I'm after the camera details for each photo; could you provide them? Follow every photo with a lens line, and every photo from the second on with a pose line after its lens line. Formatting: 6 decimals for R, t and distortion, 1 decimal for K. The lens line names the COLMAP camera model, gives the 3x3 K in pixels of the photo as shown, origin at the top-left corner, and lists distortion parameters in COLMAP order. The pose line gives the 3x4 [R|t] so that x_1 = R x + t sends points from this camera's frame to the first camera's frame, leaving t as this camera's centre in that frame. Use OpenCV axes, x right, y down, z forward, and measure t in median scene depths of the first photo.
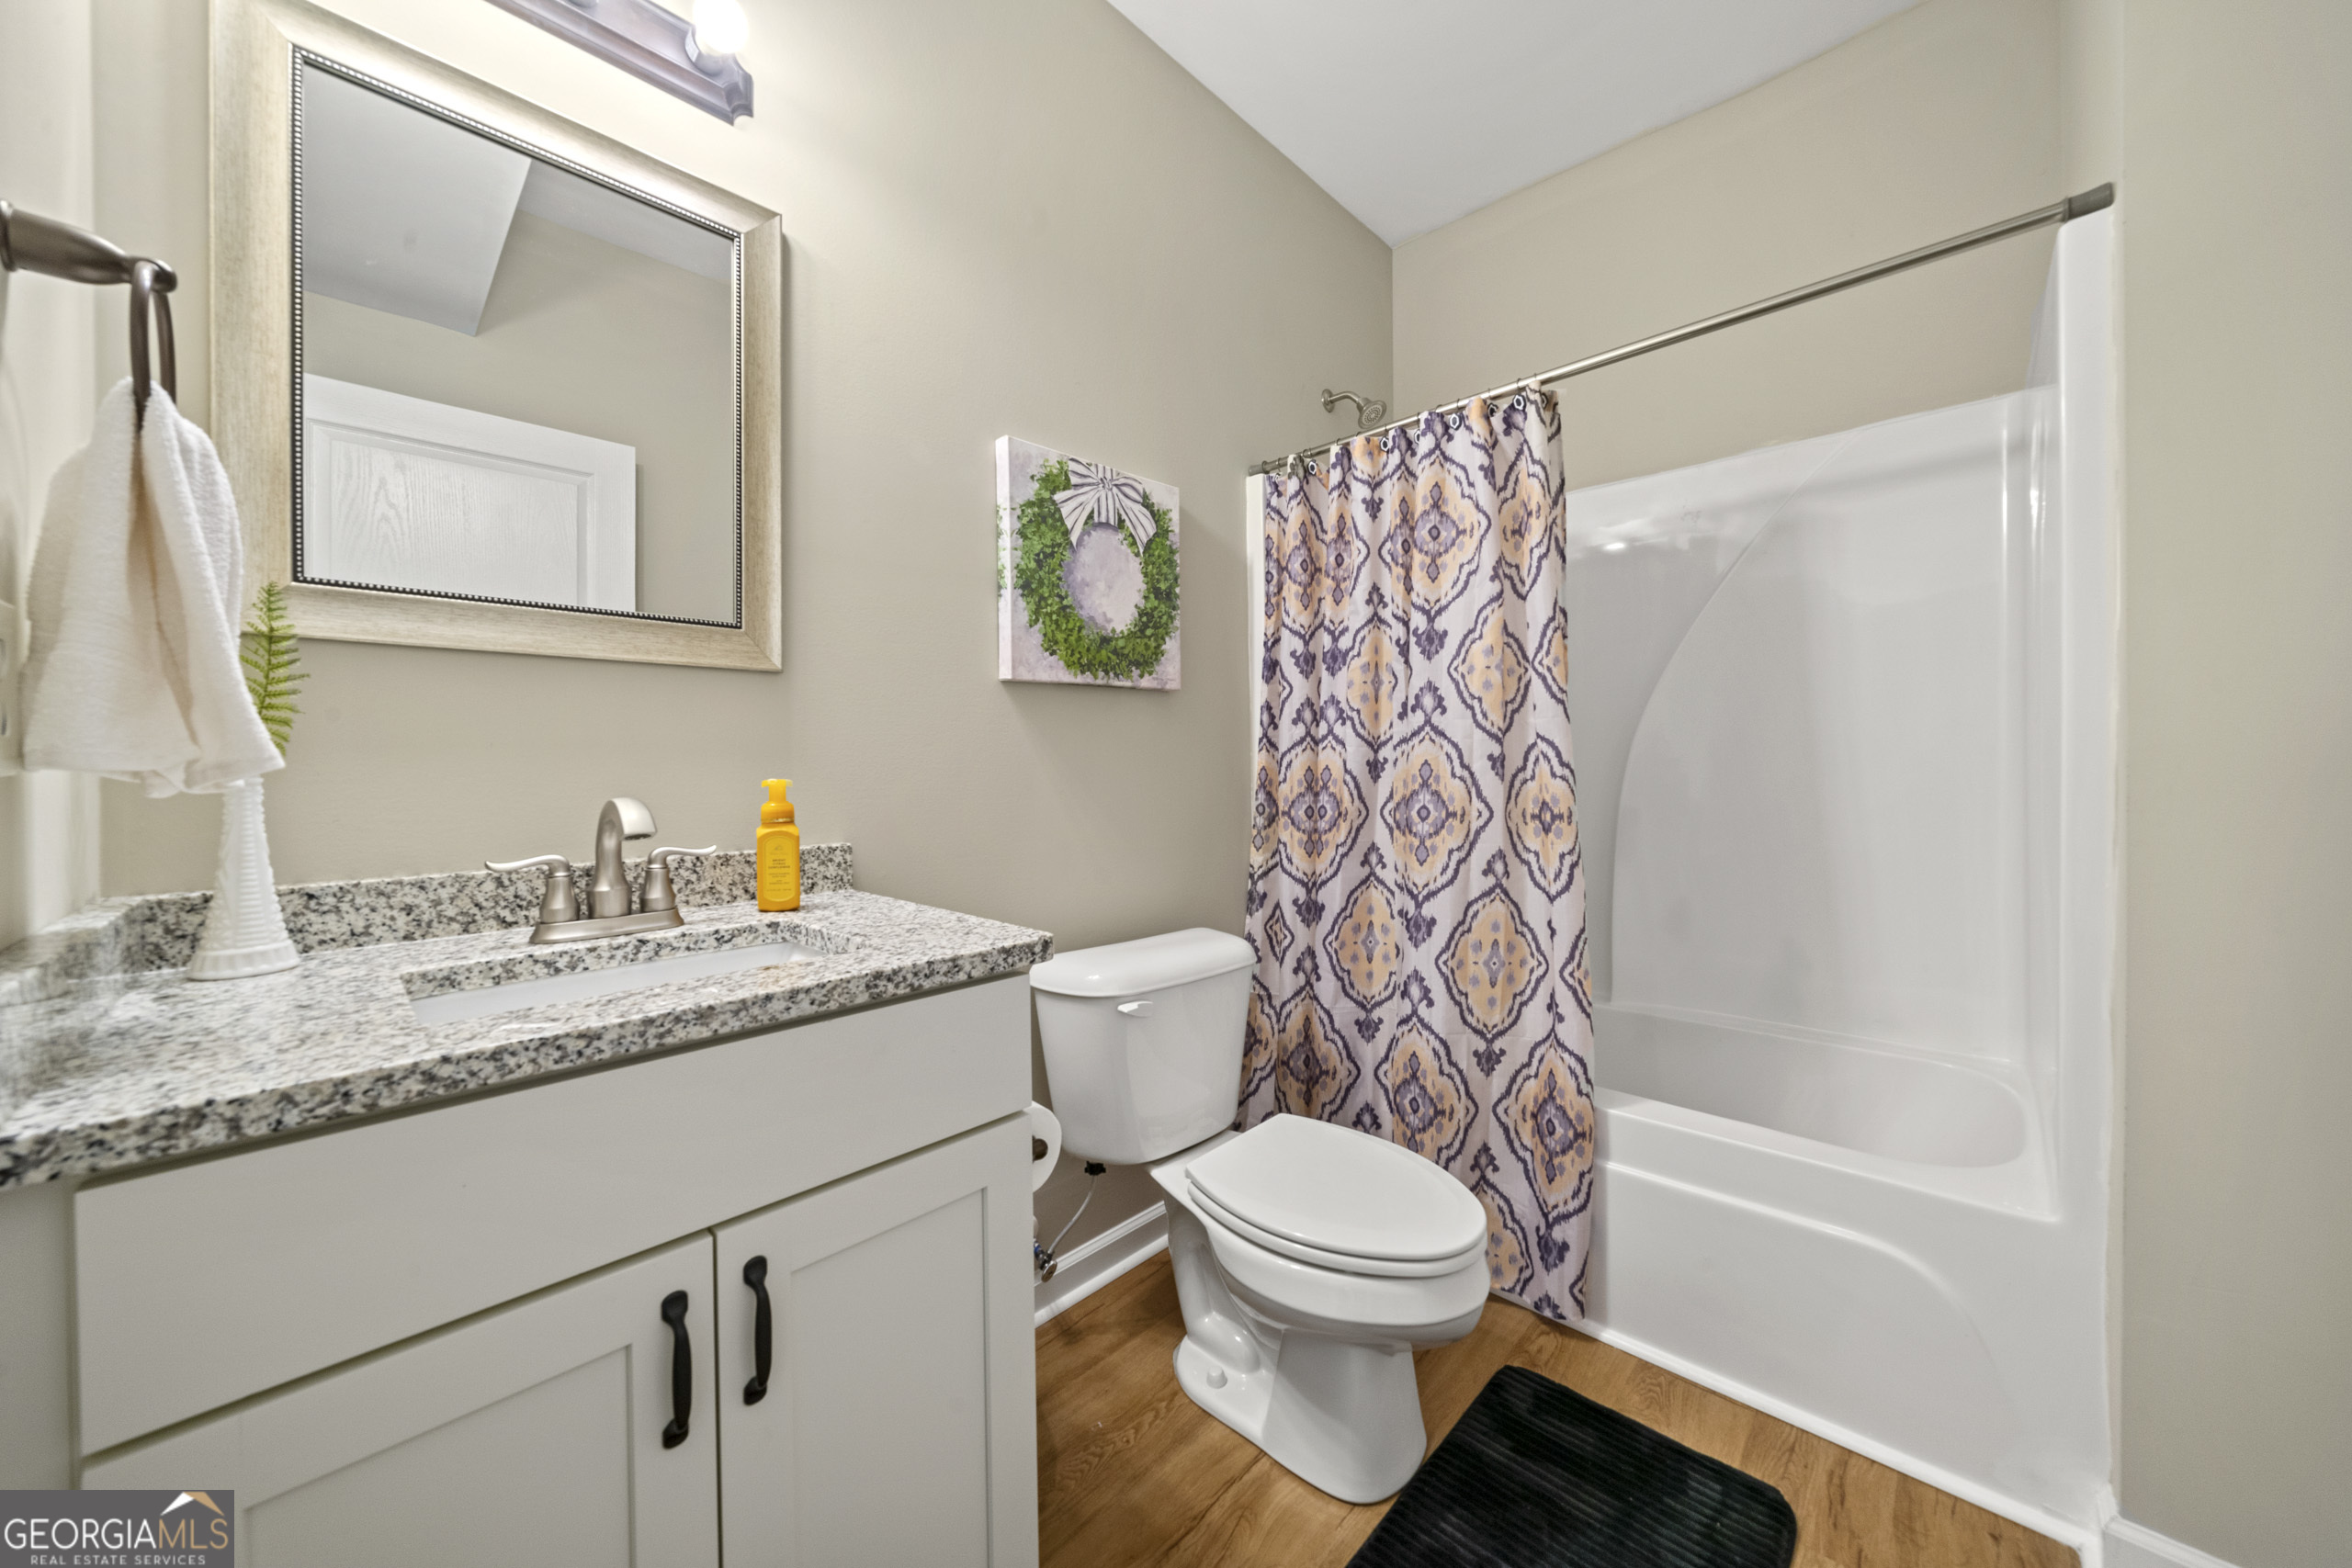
lens RADIAL K [[819.3, 0, 1183.4], [0, 819.3, 757.1], [0, 0, 1]] dist [-0.004990, 0.000030]
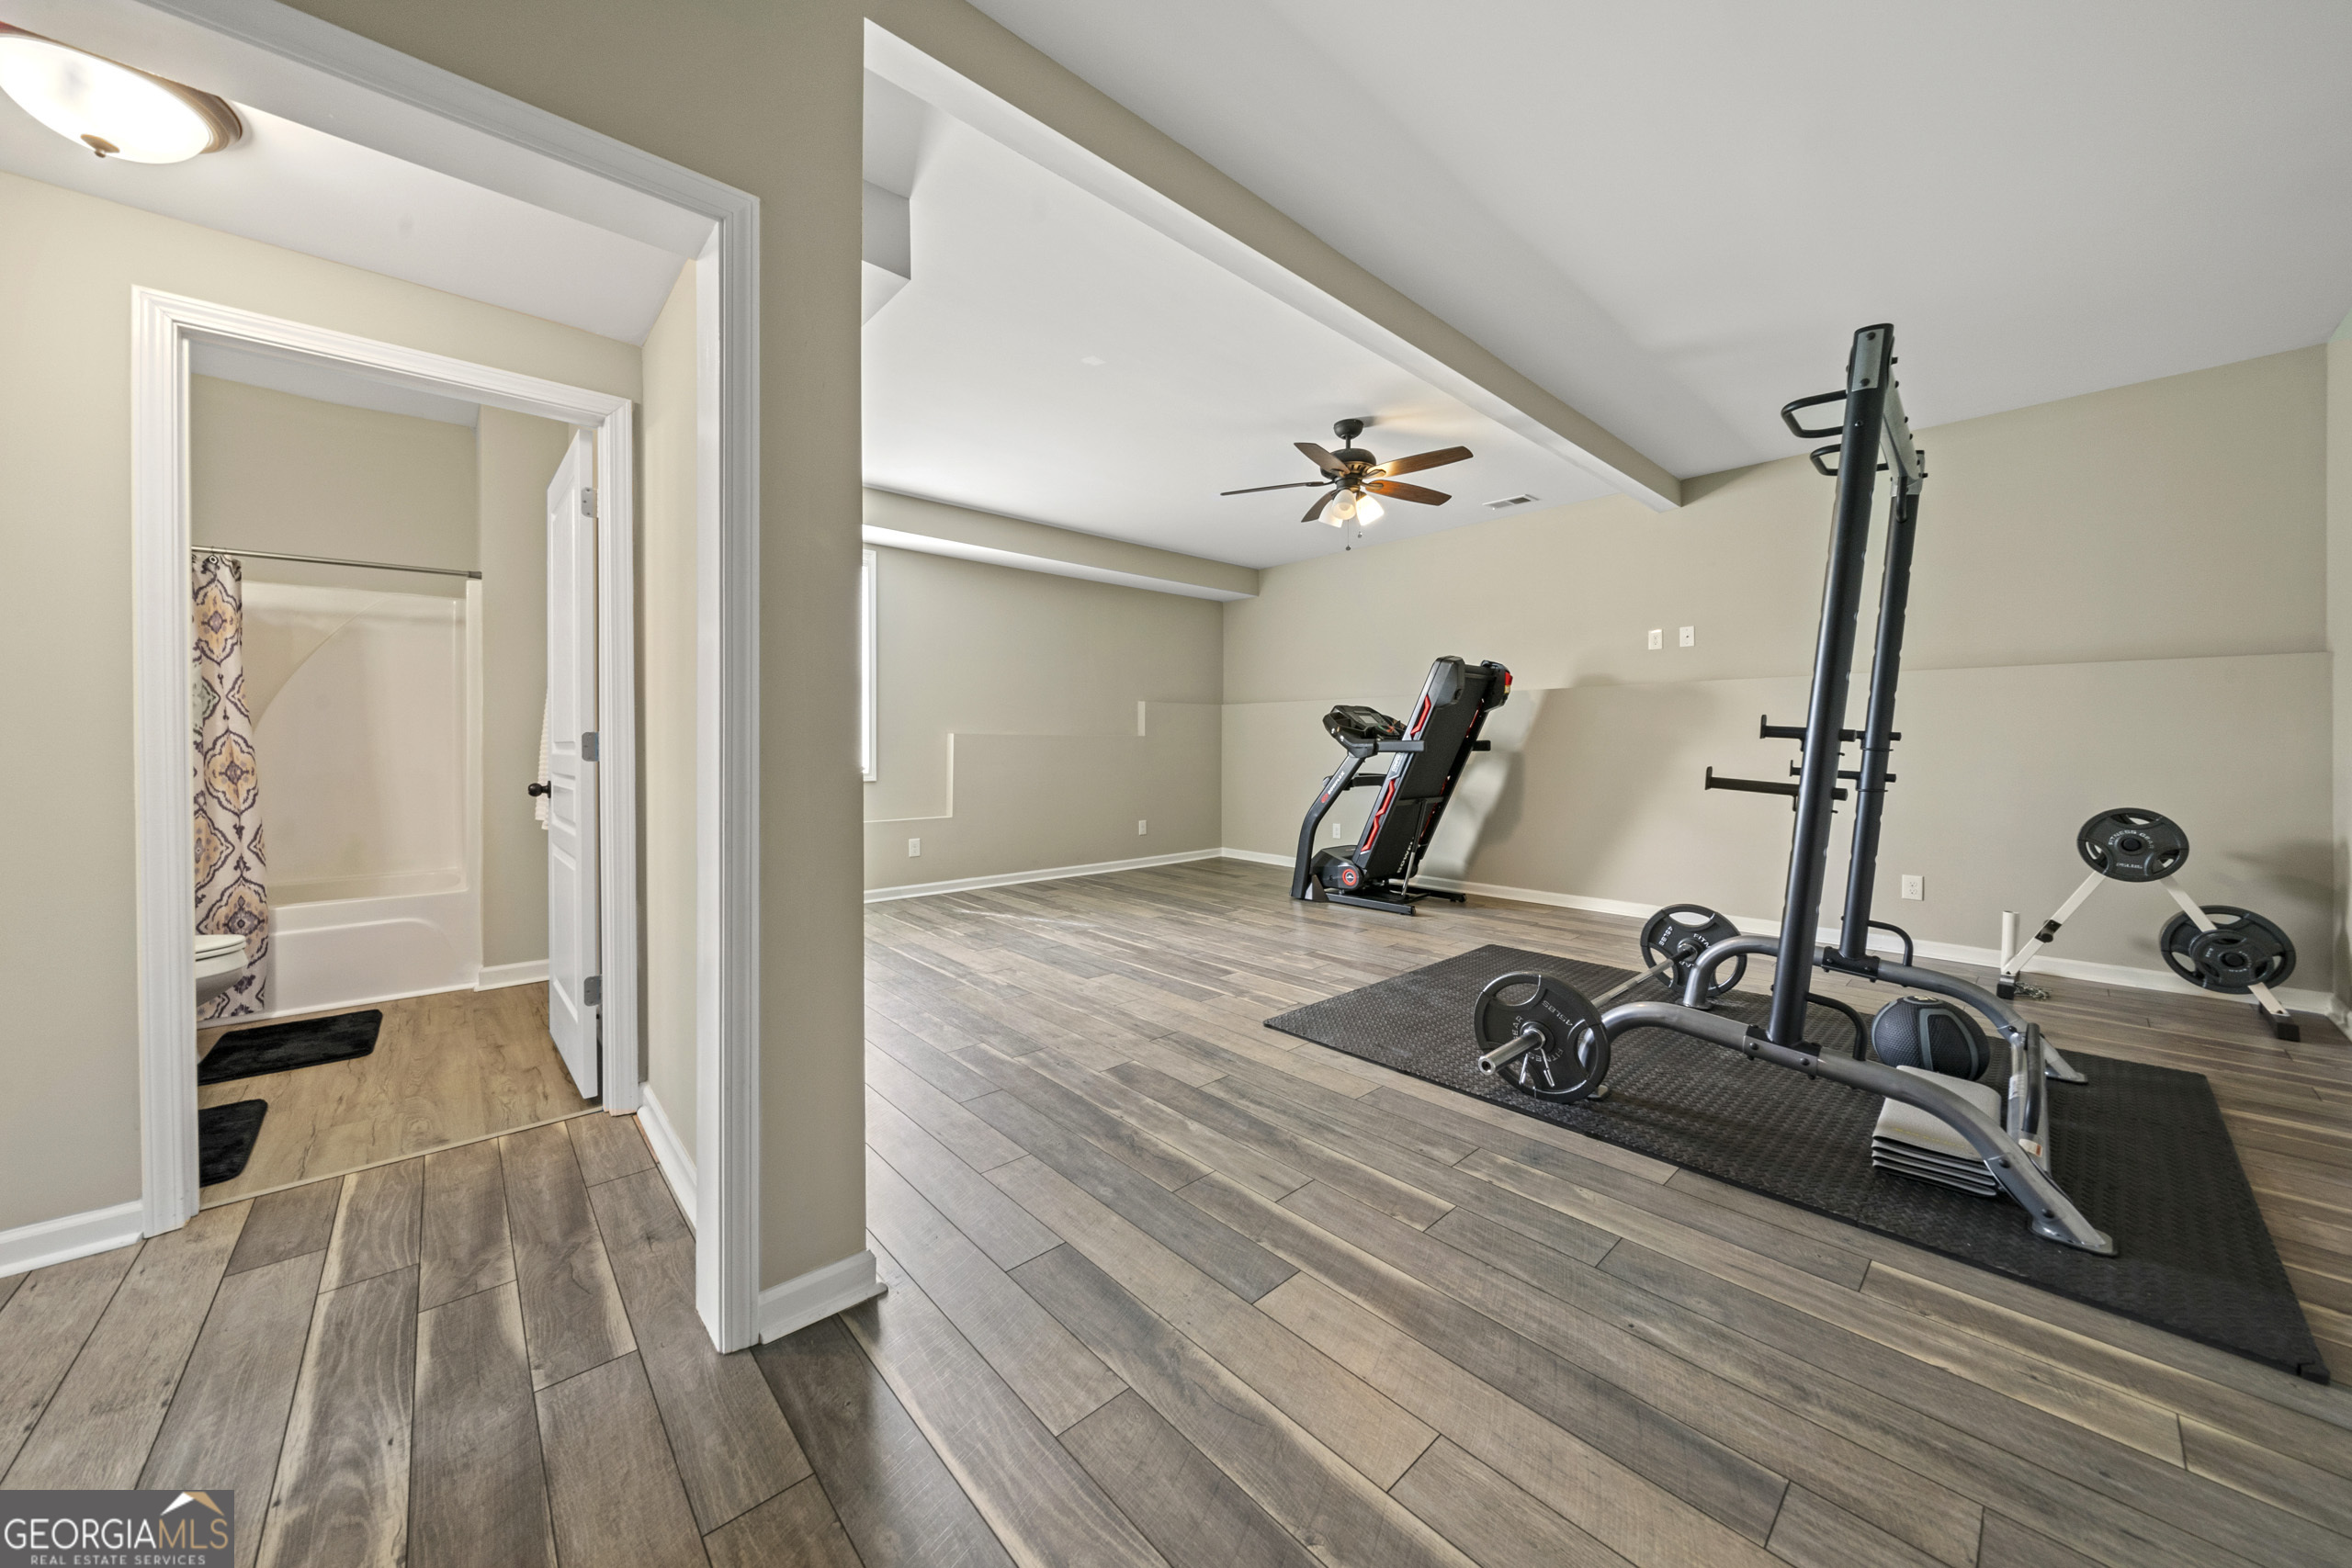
lens RADIAL K [[815.9, 0, 1185.6], [0, 815.9, 770.8], [0, 0, 1]] dist [-0.006191, -0.000331]
pose [[0.070207, -0.018545, 0.997360, -1.283020], [-0.014374, 0.999705, 0.019601, -0.003144], [-0.997429, -0.015712, 0.069919, -1.372004]]
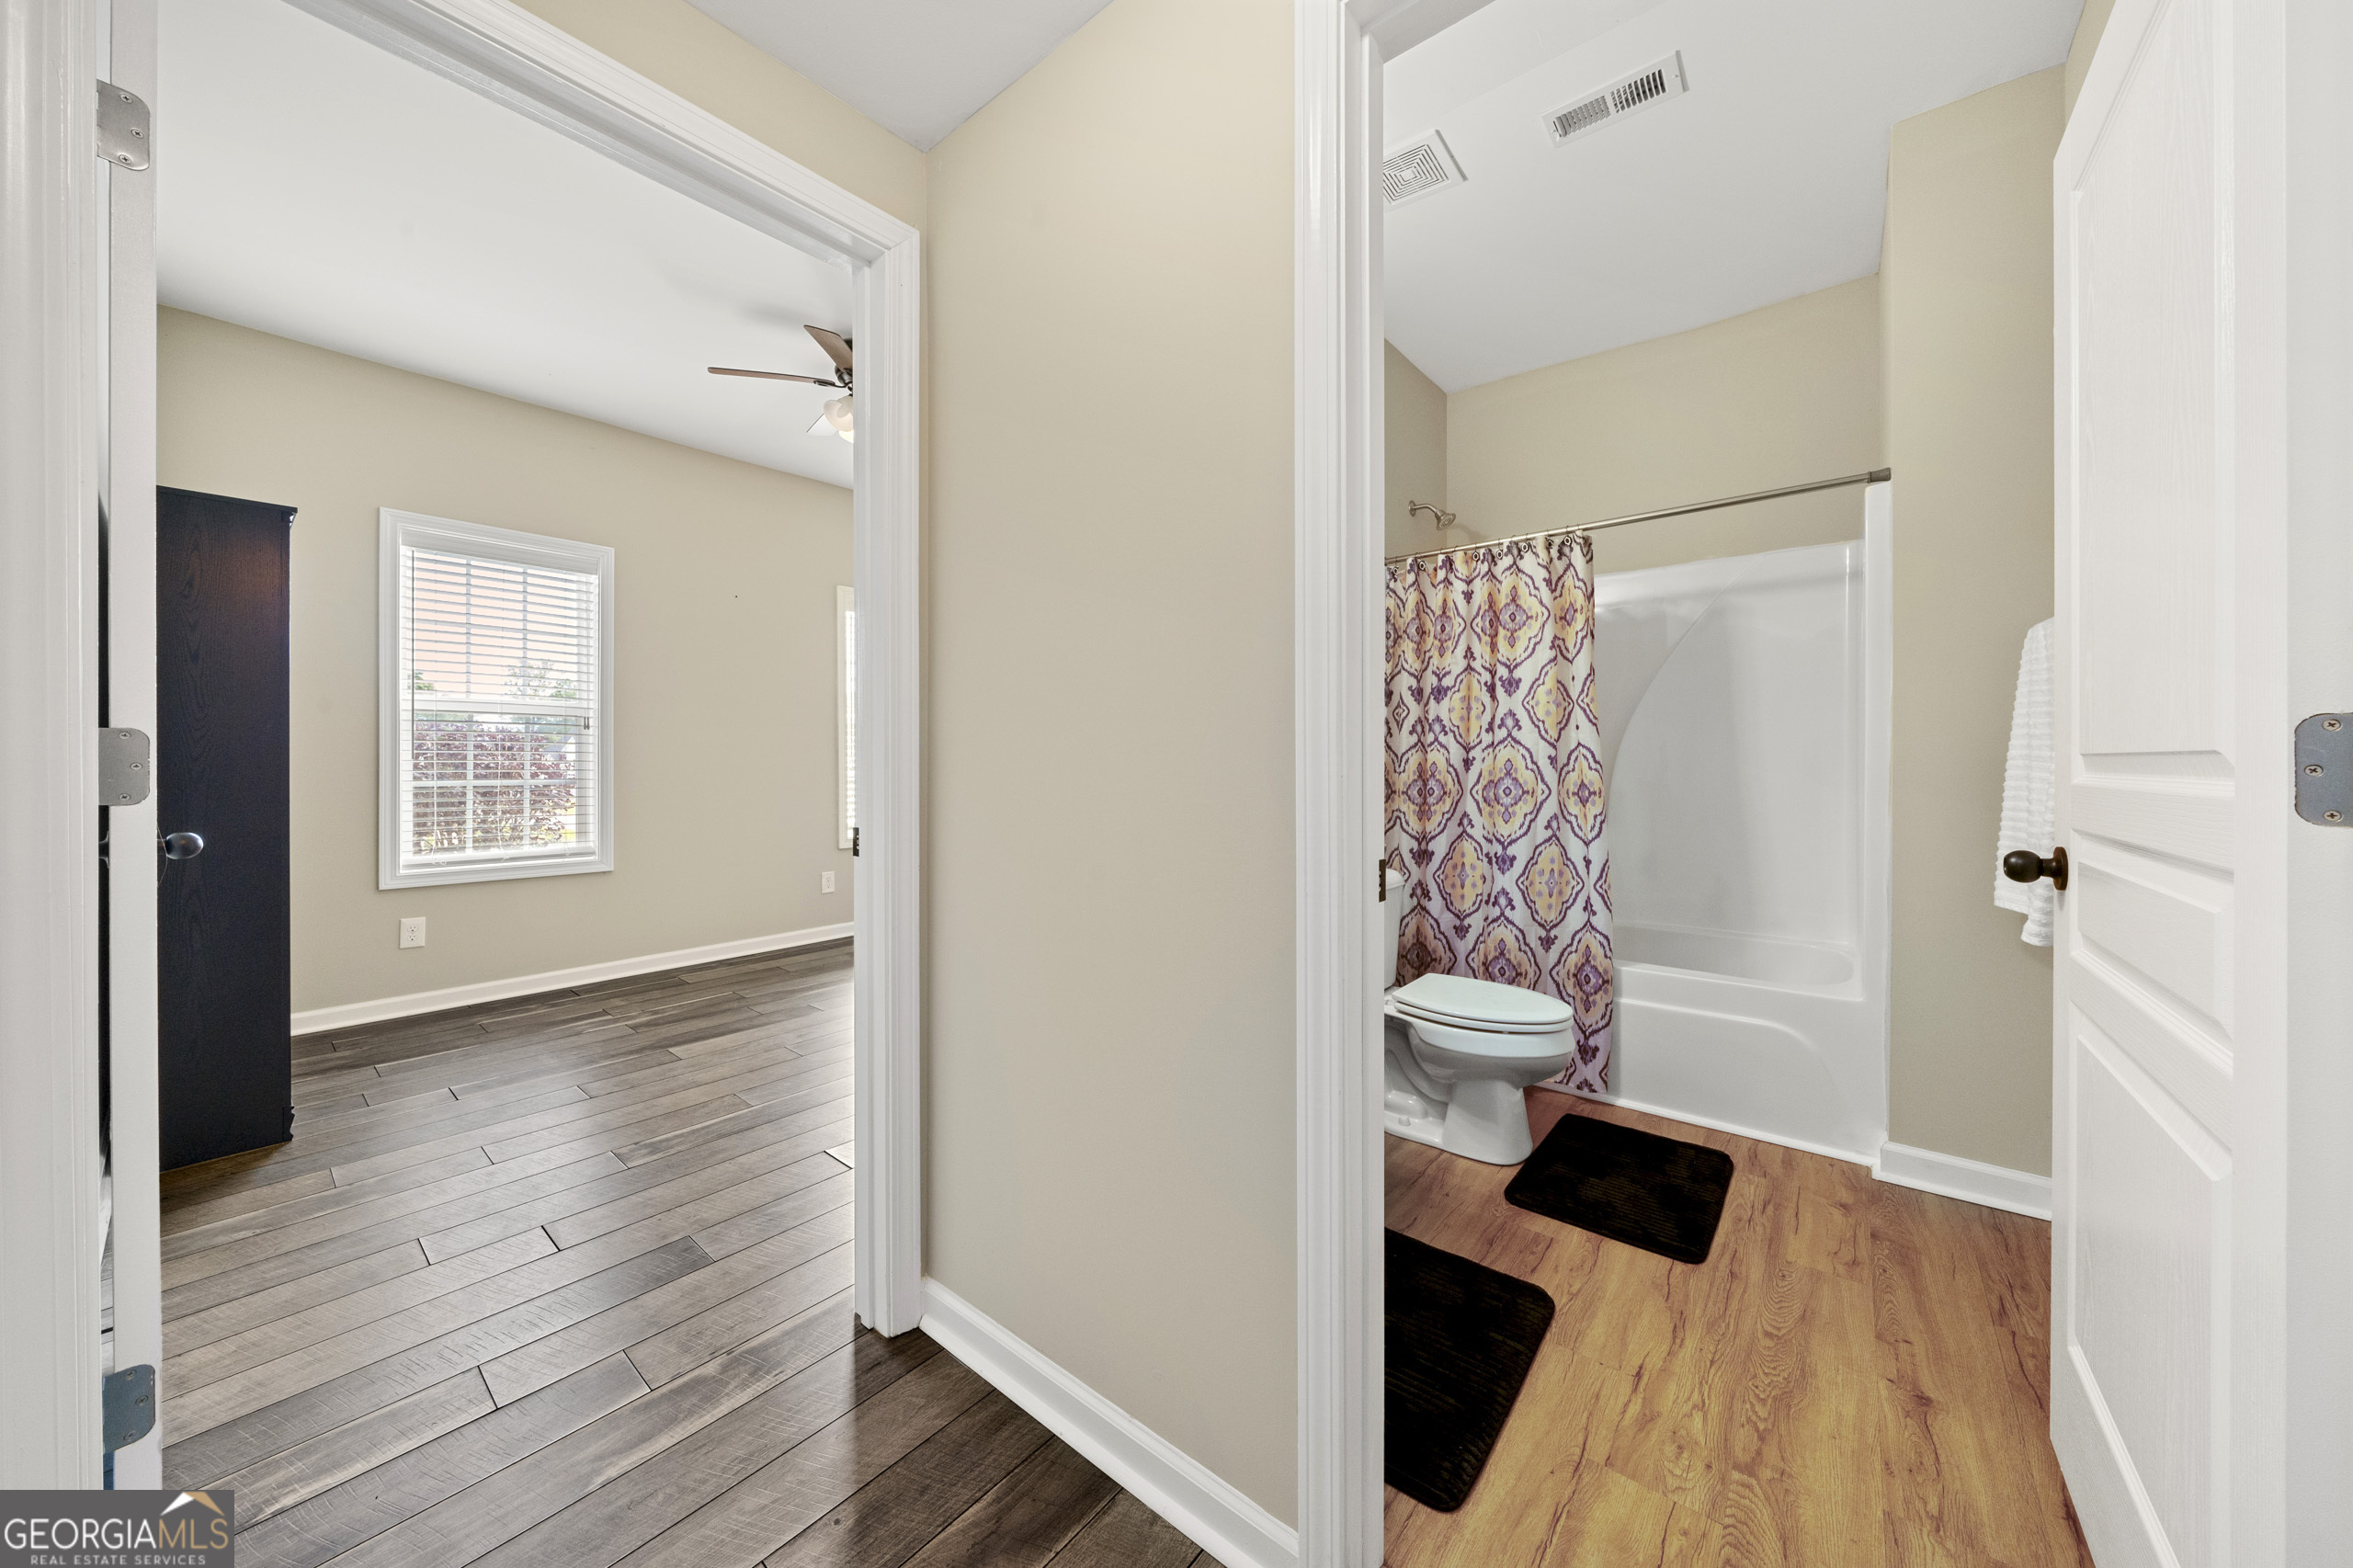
lens RADIAL K [[814.8, 0, 1171.4], [0, 814.8, 749.7], [0, 0, 1]] dist [-0.000729, -0.000164]
pose [[0.997587, 0.006432, 0.069132, -0.473998], [-0.006305, 0.999978, -0.002047, -0.006398], [-0.069144, 0.001606, 0.997605, -0.552495]]
